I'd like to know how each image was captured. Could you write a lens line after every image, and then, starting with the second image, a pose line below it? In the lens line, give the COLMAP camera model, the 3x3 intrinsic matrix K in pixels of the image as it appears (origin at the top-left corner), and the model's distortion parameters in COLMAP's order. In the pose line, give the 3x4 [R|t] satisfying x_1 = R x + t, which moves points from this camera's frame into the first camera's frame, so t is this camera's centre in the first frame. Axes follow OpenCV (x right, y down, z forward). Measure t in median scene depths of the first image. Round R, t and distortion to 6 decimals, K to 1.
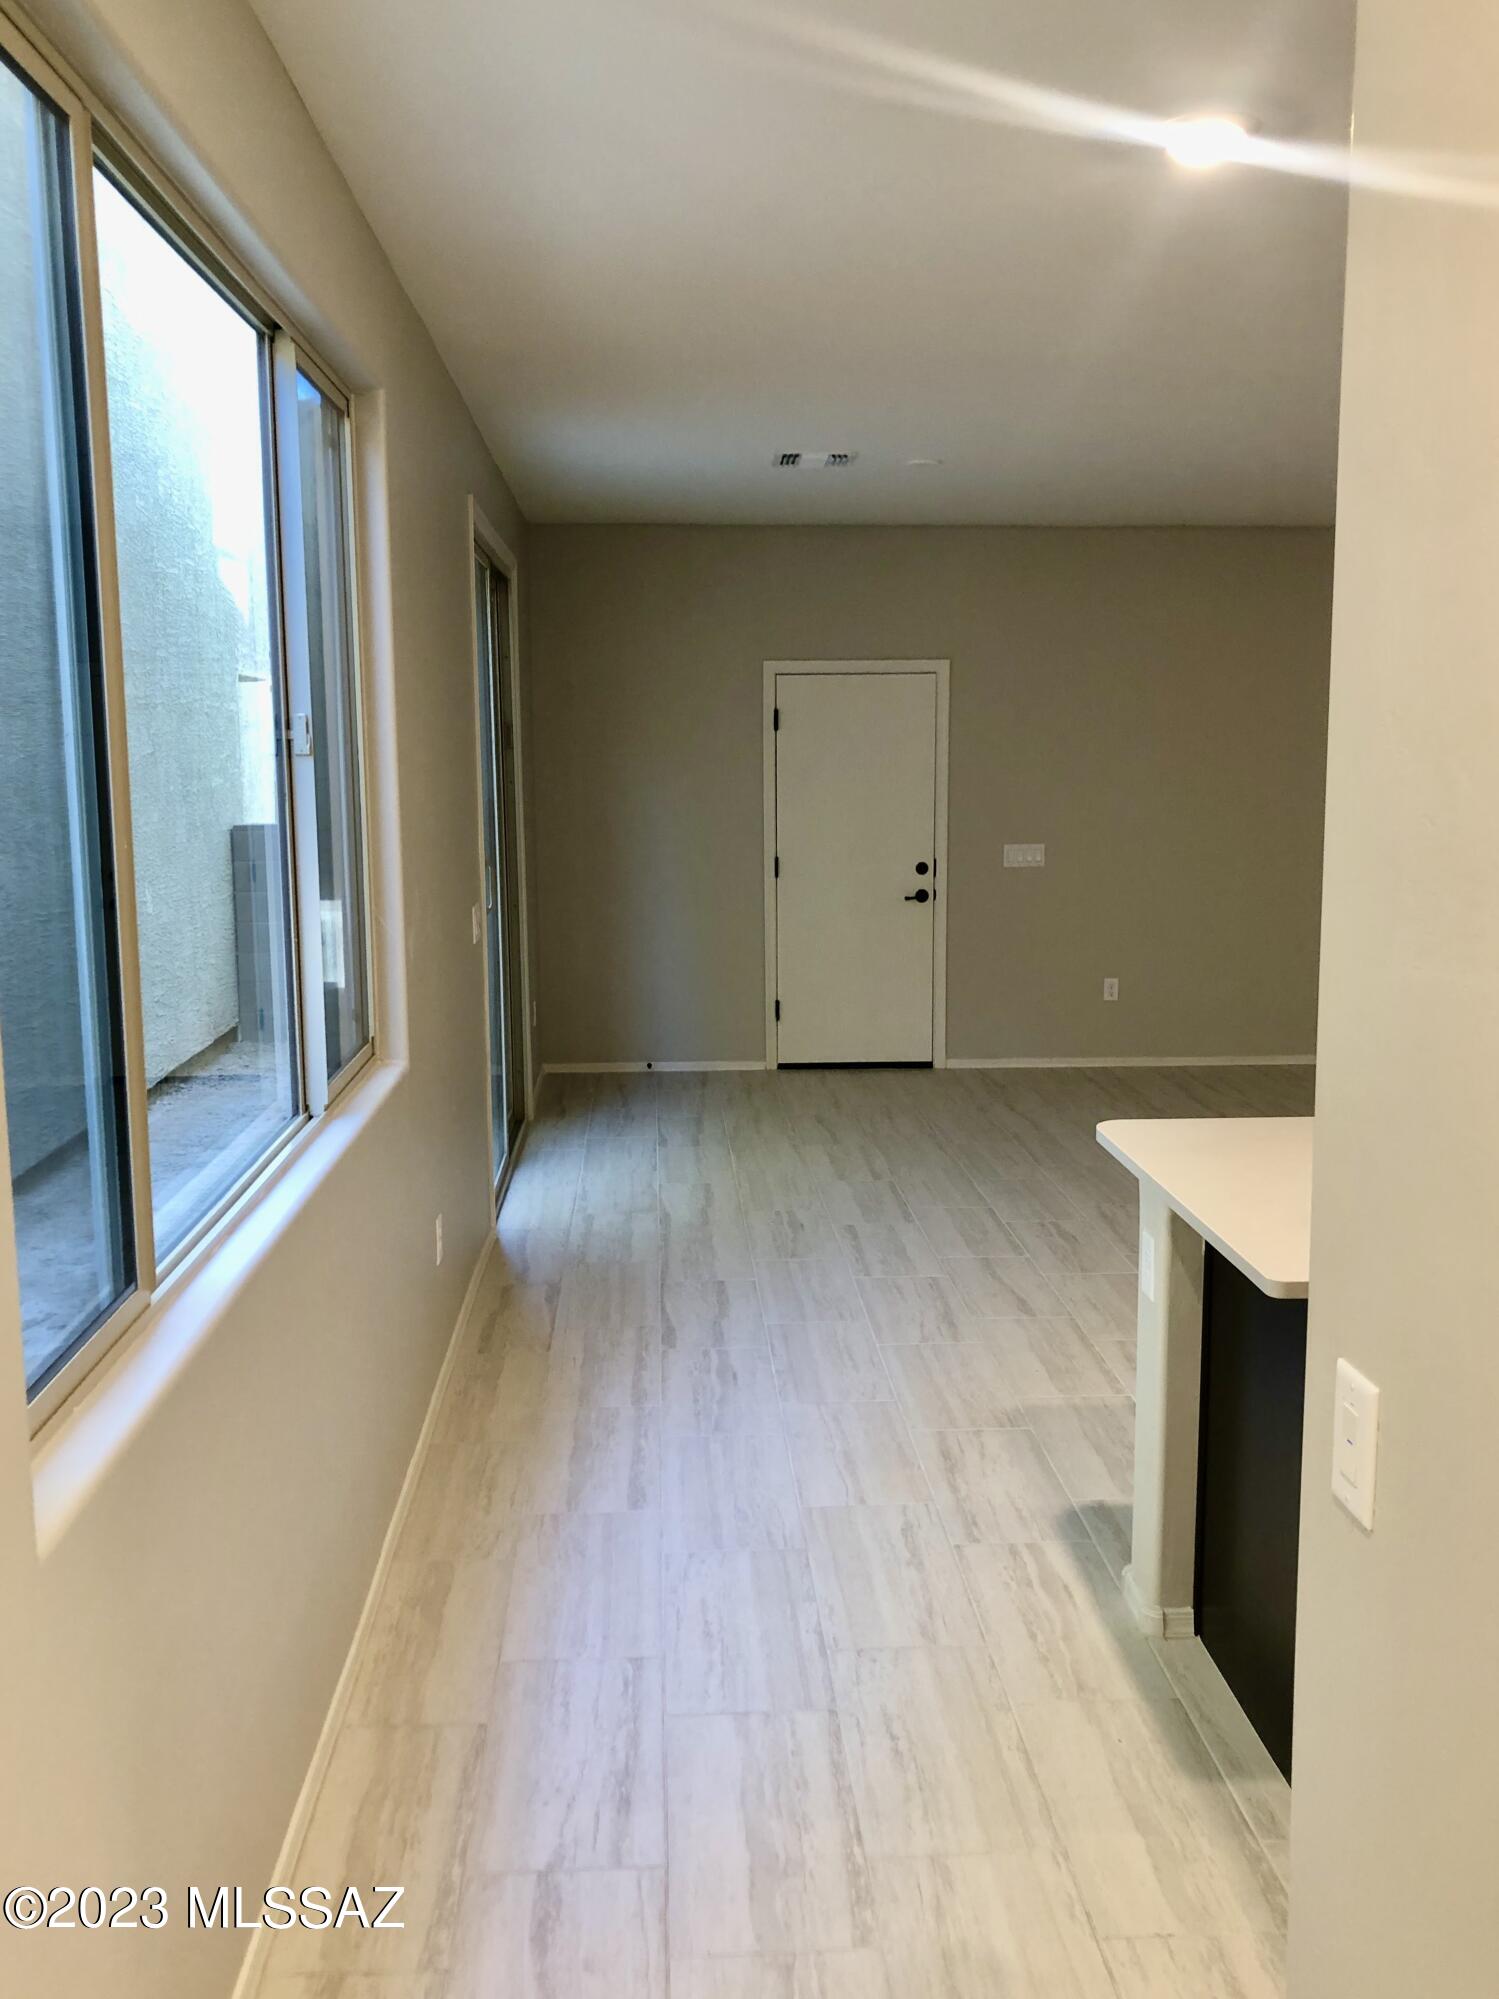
lens RADIAL K [[1748.1, 0, 757.9], [0, 1748.1, 1000.7], [0, 0, 1]] dist [0.138696, -0.003166]
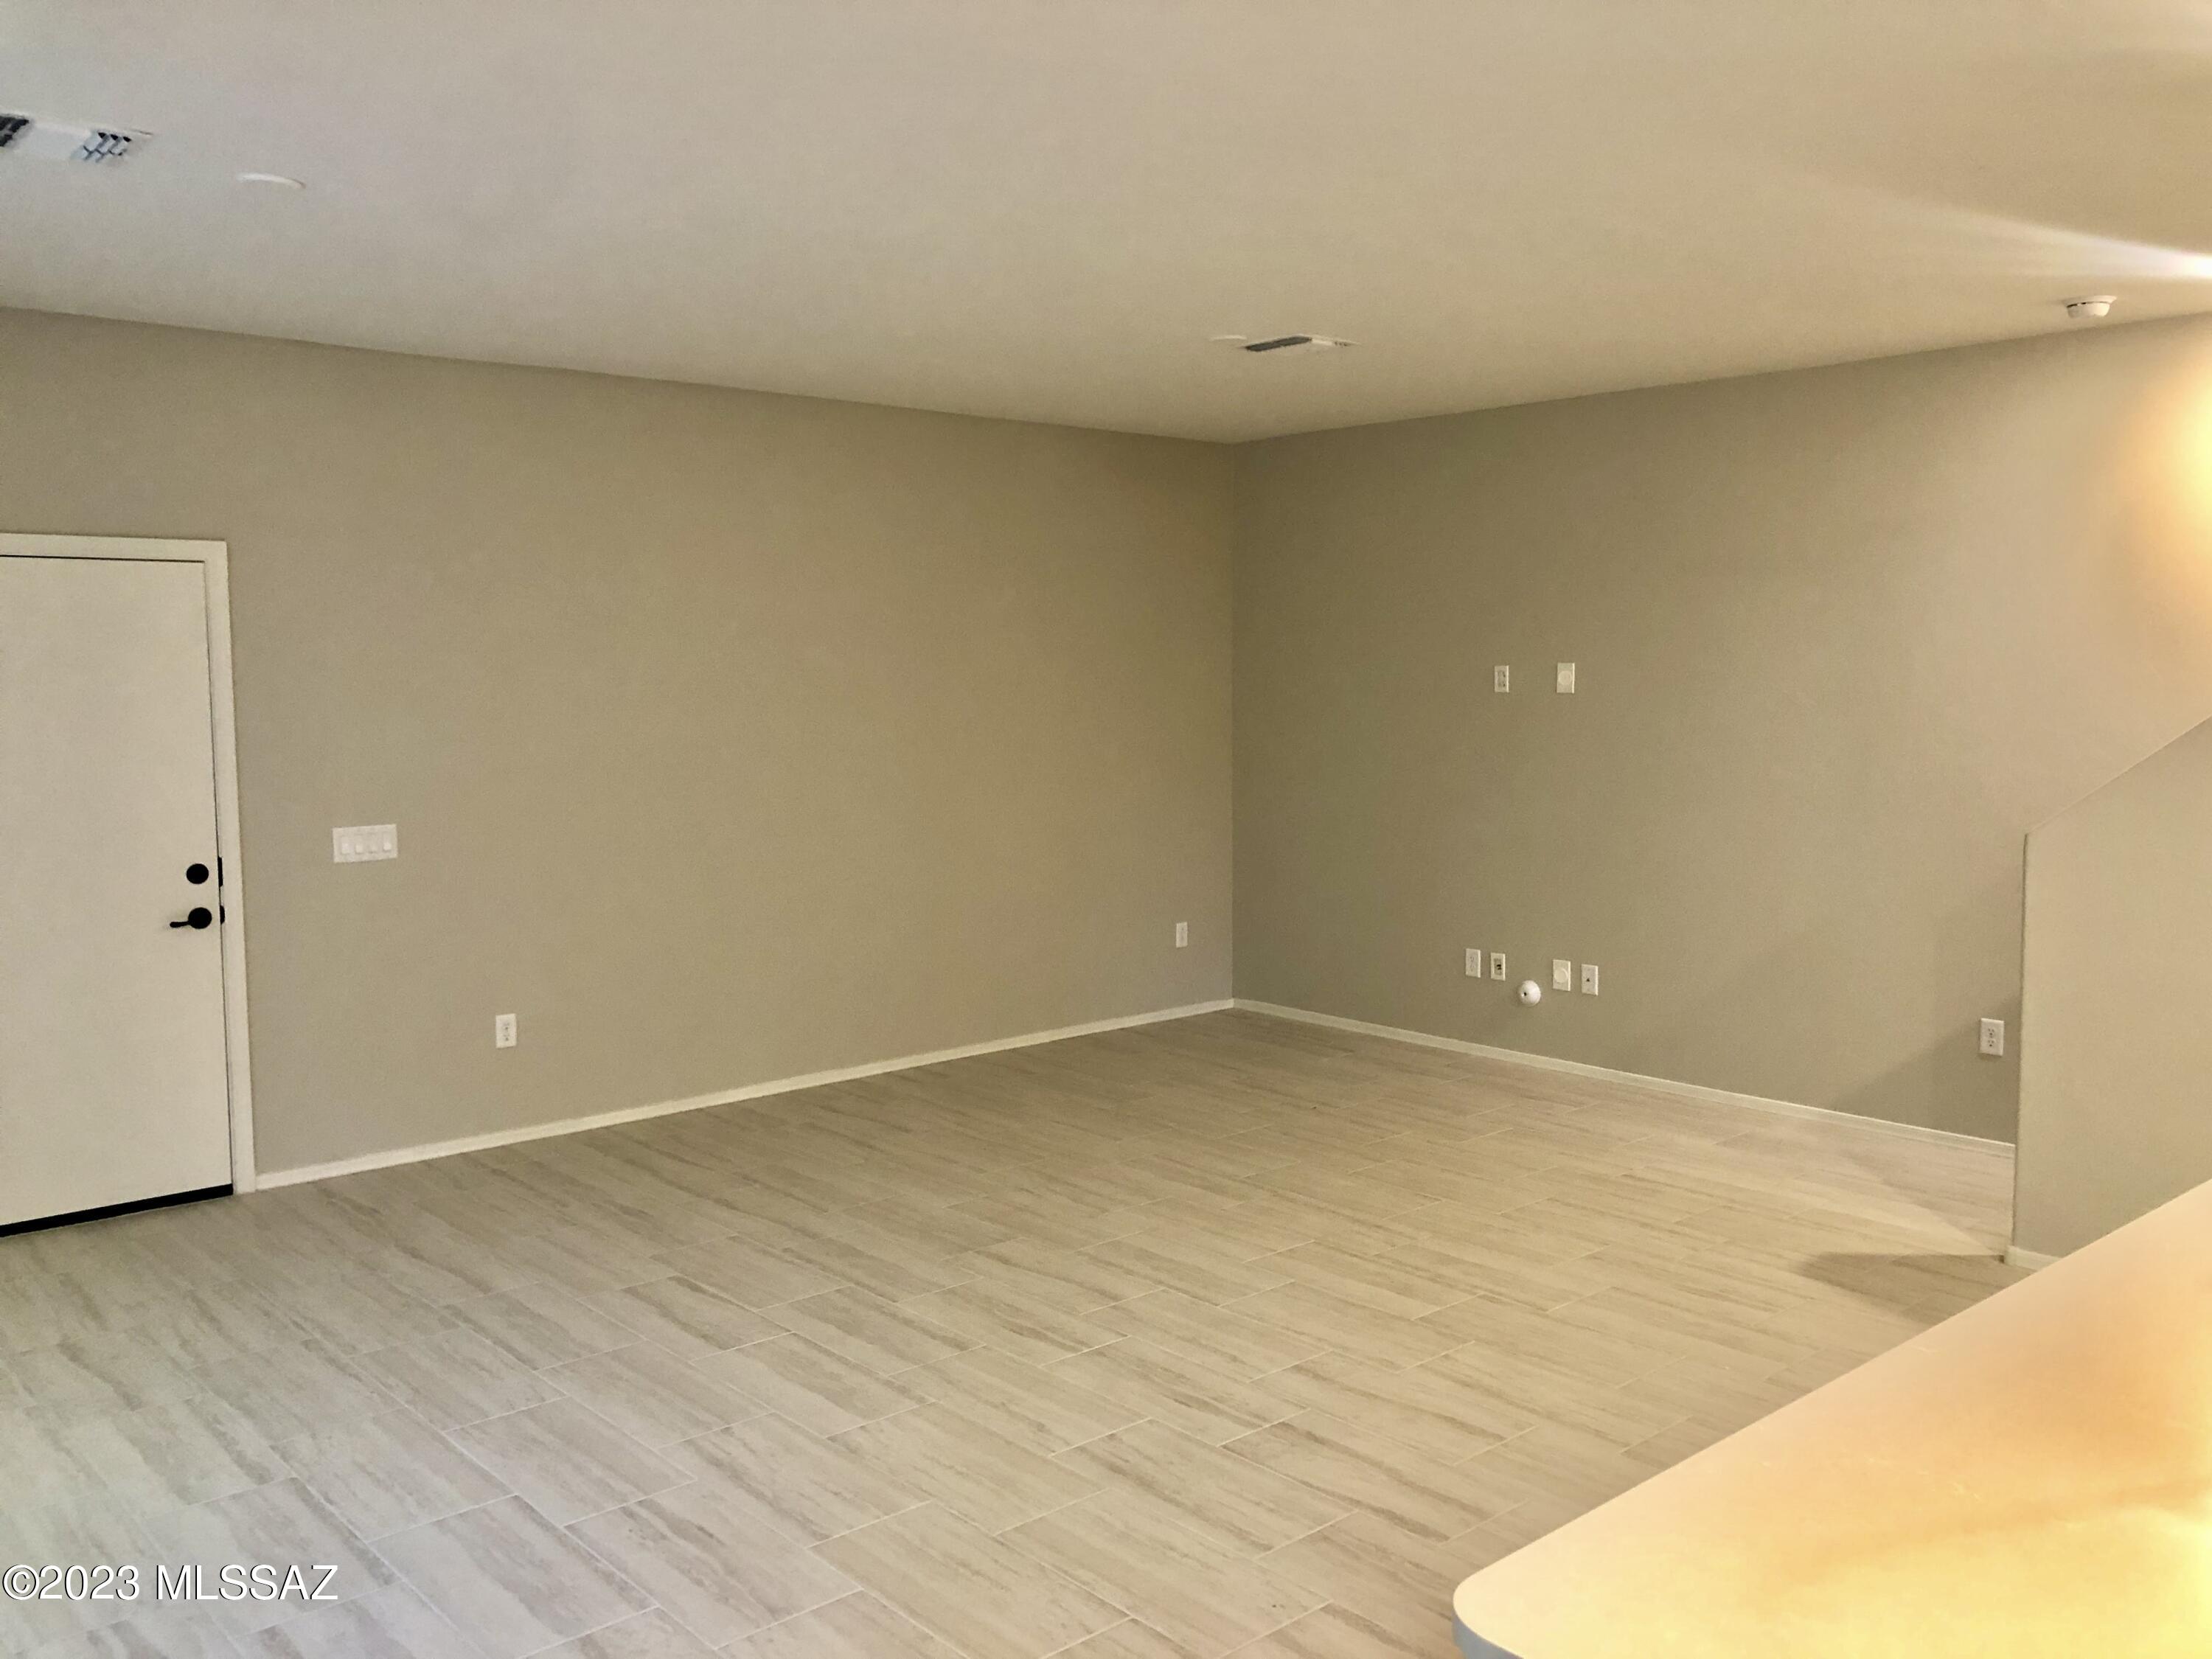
lens RADIAL K [[1847.5, 0, 1103.0], [0, 1847.5, 814.3], [0, 0, 1]] dist [0.048592, -0.043754]
pose [[0.794486, -0.050094, 0.605213, -0.049669], [0.091995, 0.995019, -0.038406, -0.042901], [-0.600275, 0.086190, 0.795136, 0.293110]]
